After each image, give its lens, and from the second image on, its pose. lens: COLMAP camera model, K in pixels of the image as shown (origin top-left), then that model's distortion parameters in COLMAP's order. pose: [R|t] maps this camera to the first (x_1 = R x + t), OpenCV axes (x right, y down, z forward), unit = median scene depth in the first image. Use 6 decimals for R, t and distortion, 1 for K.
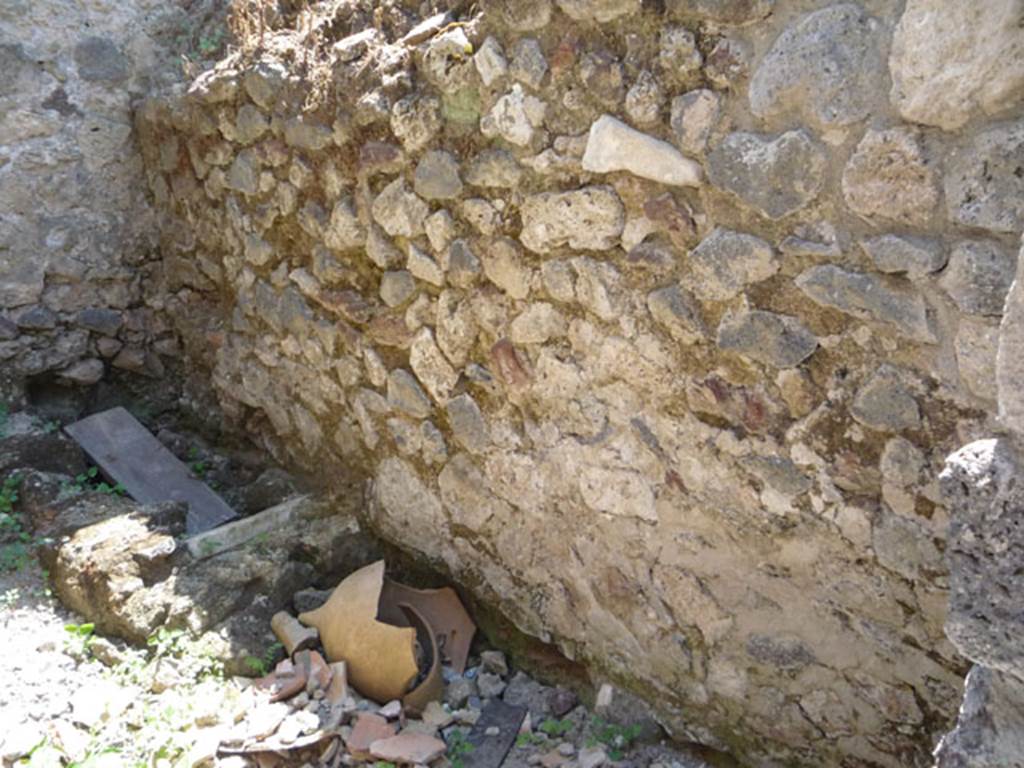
lens RADIAL K [[867.1, 0, 468.3], [0, 867.1, 374.0], [0, 0, 1]] dist [-0.055537, 0.027178]
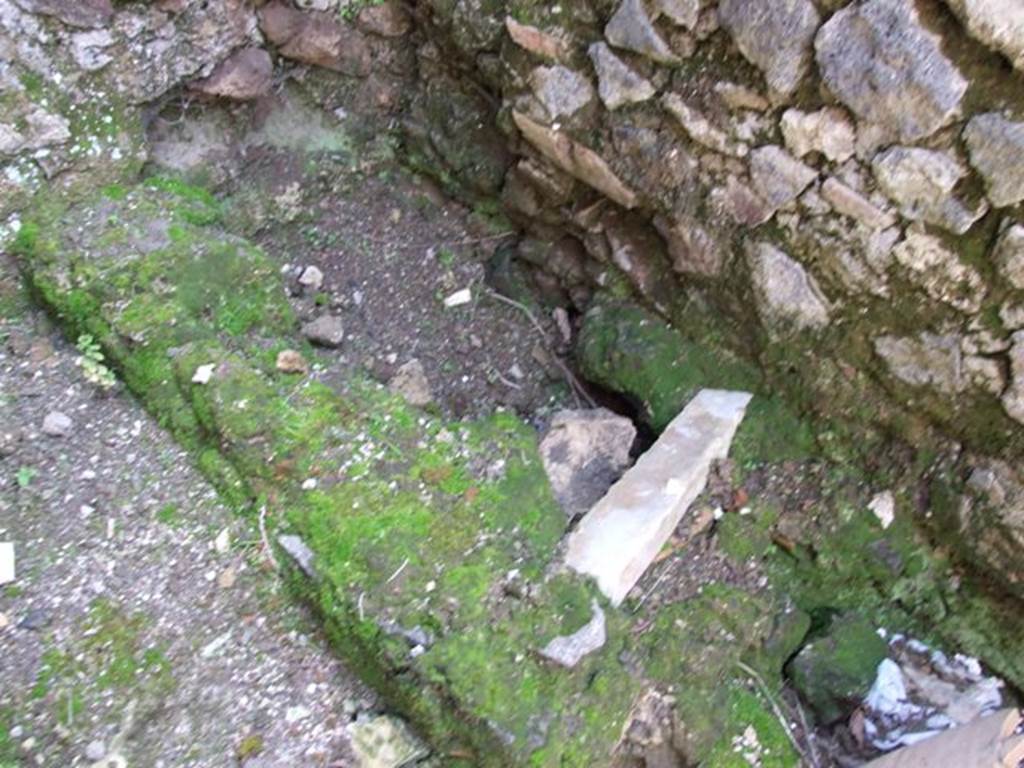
lens RADIAL K [[812.3, 0, 501.6], [0, 812.3, 379.8], [0, 0, 1]] dist [-0.054107, 0.061331]
pose [[0.997923, 0.044008, 0.047036, -0.422989], [-0.061579, 0.866018, 0.496207, -0.129648], [-0.018897, -0.498073, 0.866929, 0.679604]]
